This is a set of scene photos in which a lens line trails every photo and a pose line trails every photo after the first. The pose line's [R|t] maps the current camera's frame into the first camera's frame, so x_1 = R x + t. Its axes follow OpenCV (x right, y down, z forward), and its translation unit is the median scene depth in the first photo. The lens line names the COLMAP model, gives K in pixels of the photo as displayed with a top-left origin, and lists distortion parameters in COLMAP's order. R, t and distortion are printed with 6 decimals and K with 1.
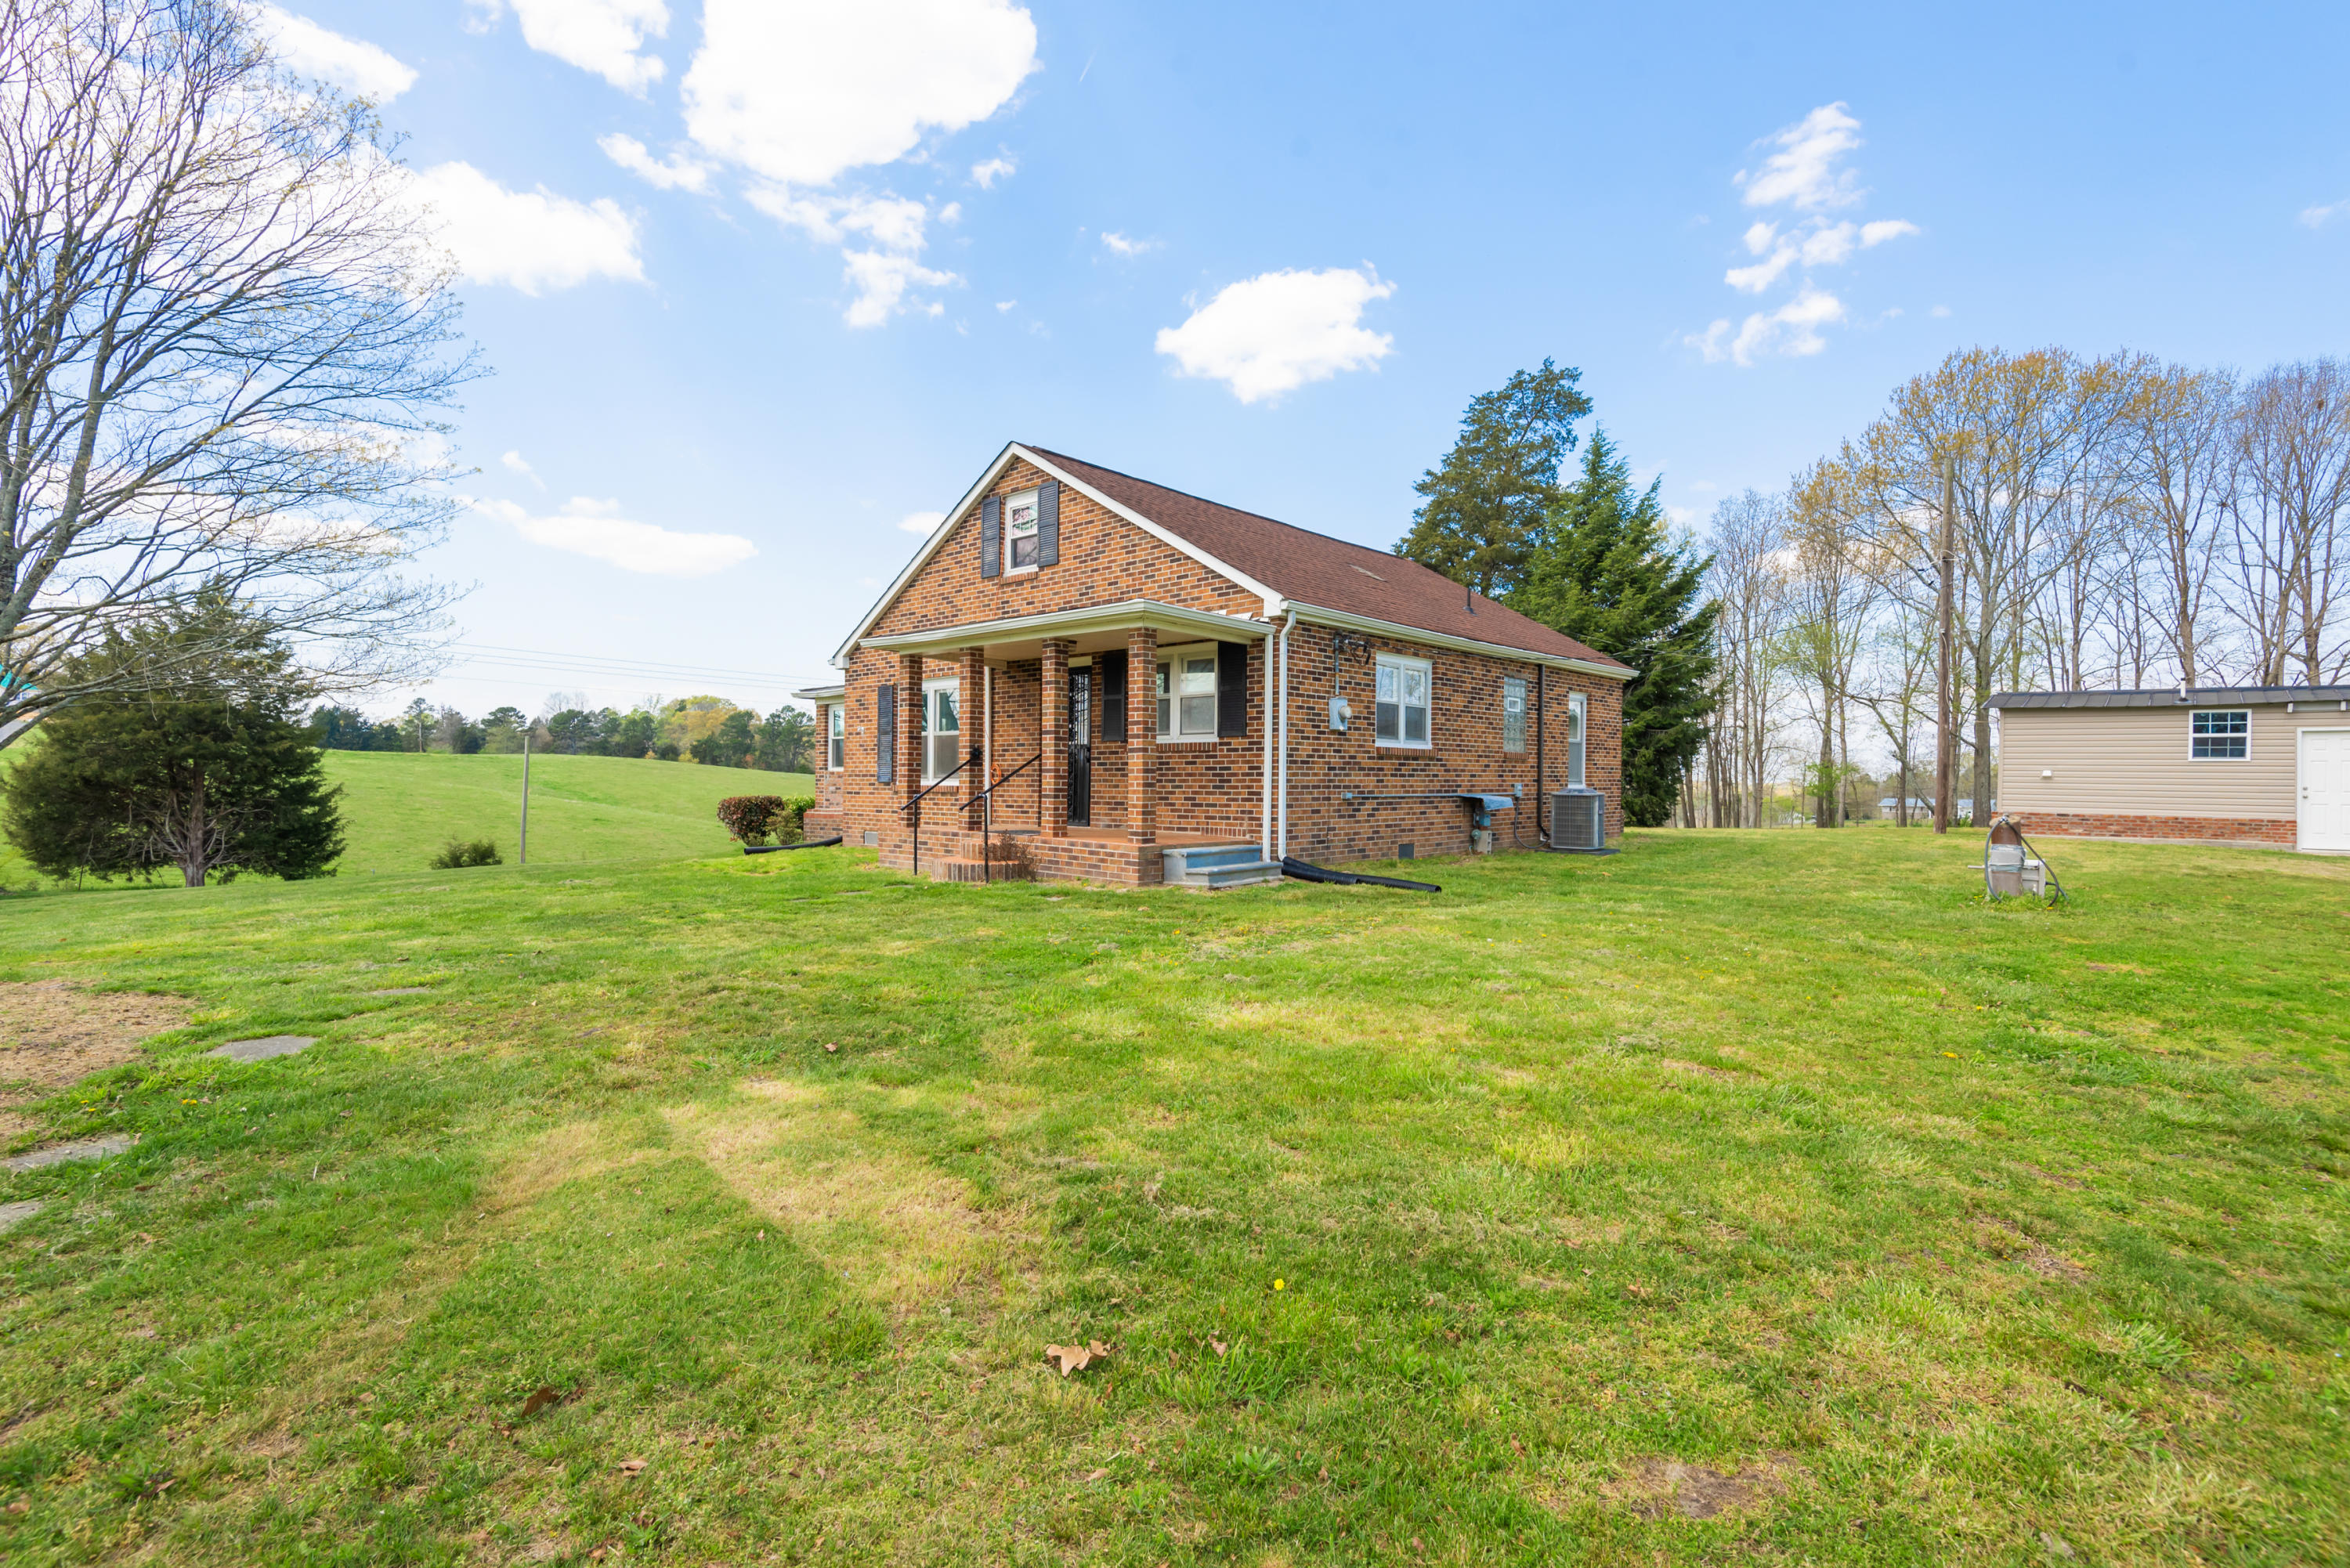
lens RADIAL K [[1072.5, 0, 1169.0], [0, 1072.5, 778.3], [0, 0, 1]] dist [0.031191, -0.025627]
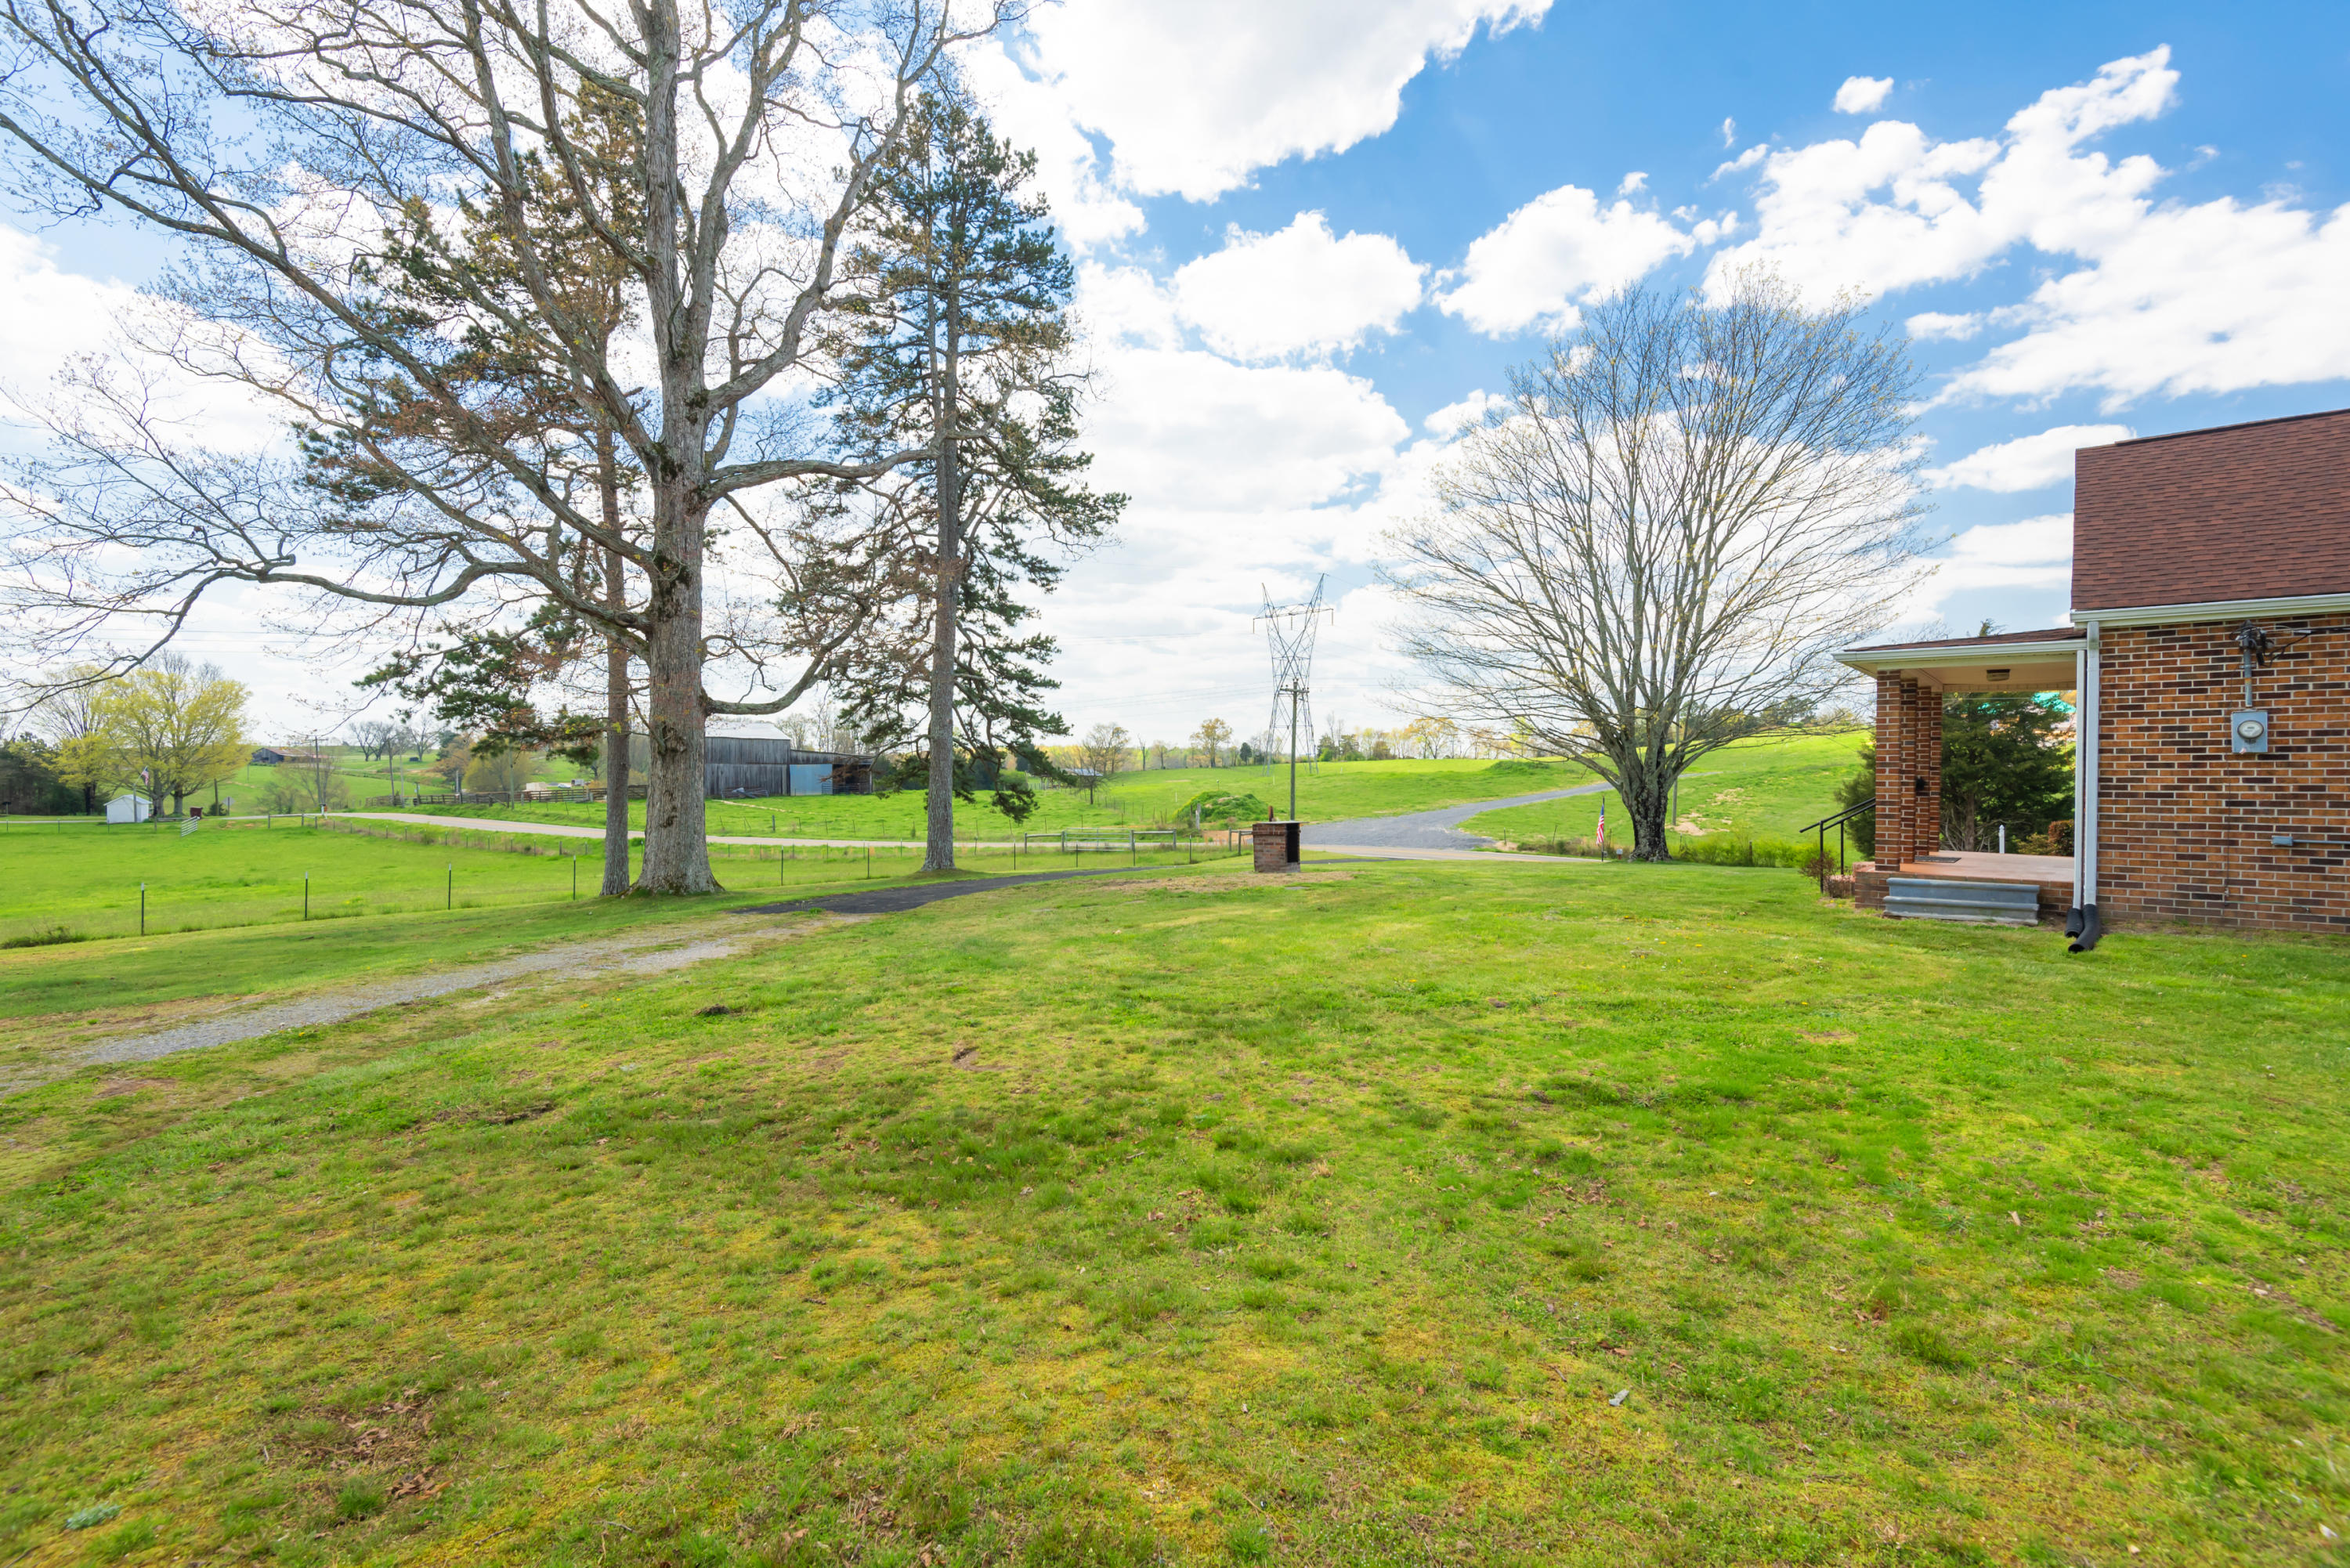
lens RADIAL K [[1072.5, 0, 1169.0], [0, 1072.5, 778.3], [0, 0, 1]] dist [0.031191, -0.025627]
pose [[0.028971, -0.004970, -0.999568, 0.581954], [-0.005929, 0.999969, -0.005144, -0.012031], [0.999563, 0.006076, 0.028941, 0.138640]]
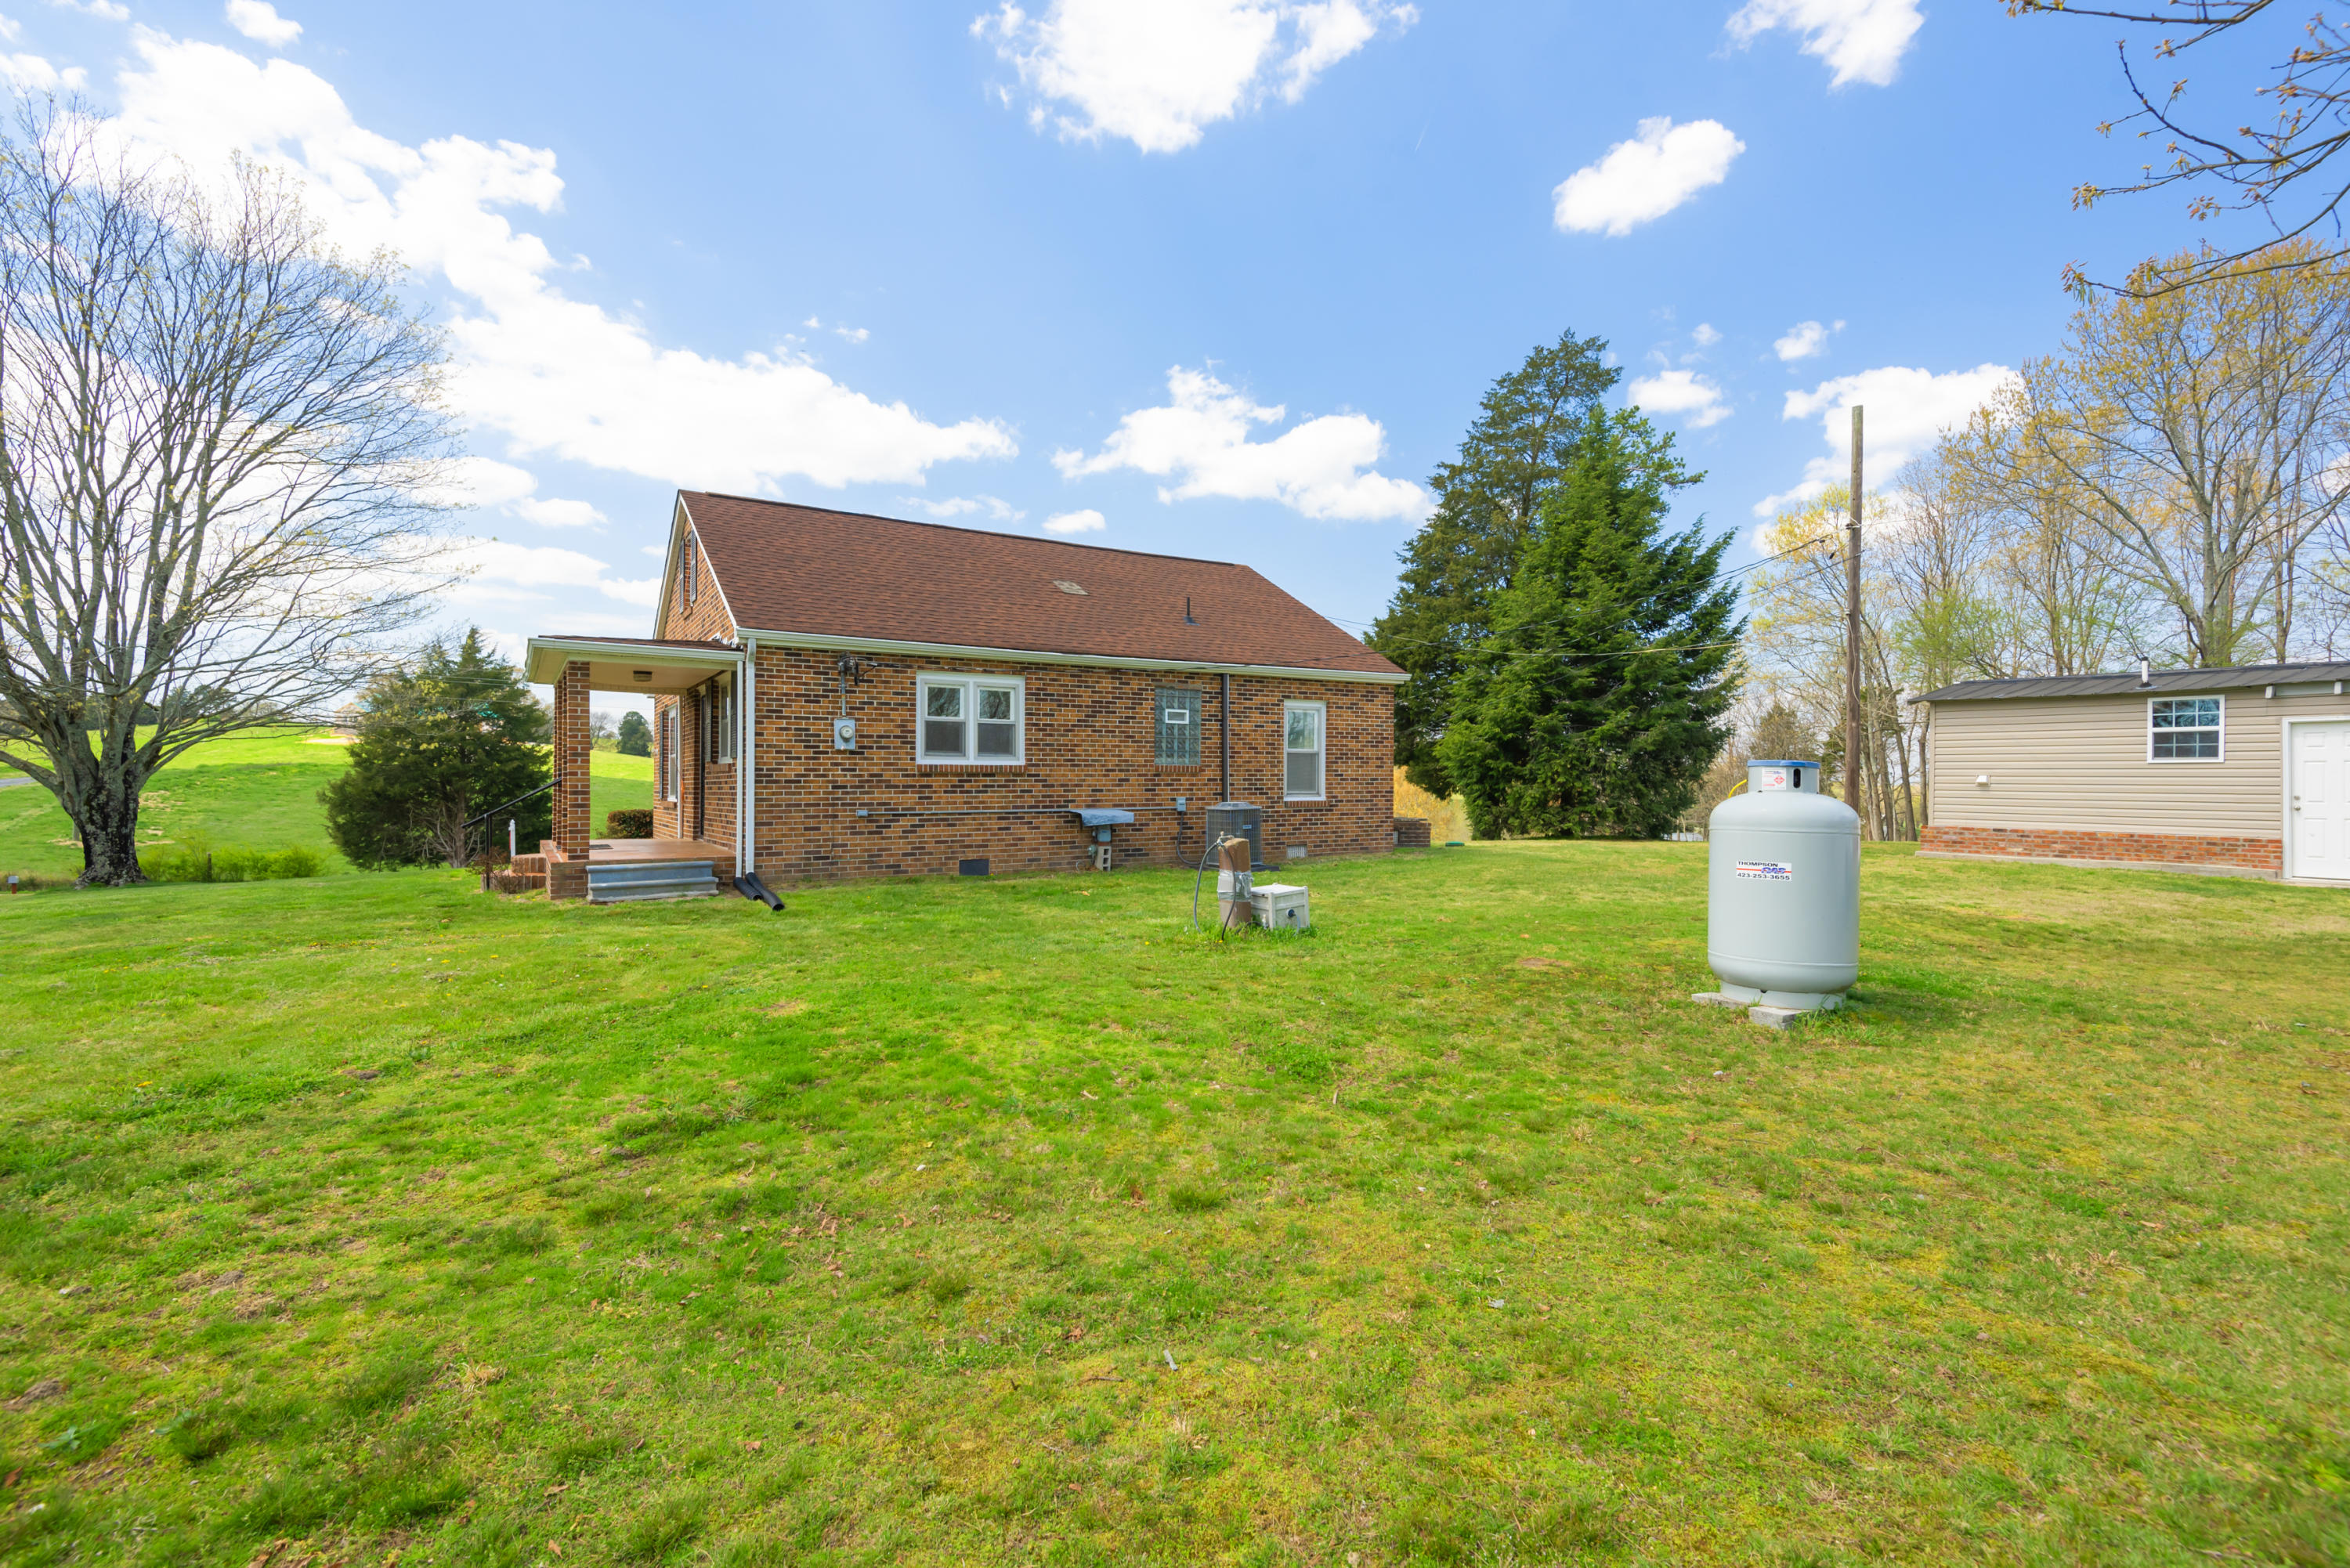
lens RADIAL K [[1049.7, 0, 1182.0], [0, 1049.7, 783.6], [0, 0, 1]] dist [0.027393, -0.022185]
pose [[0.964441, -0.007575, -0.264190, 0.477984], [0.007785, 0.999970, -0.000251, -0.006123], [0.264183, -0.001815, 0.964471, 0.070579]]
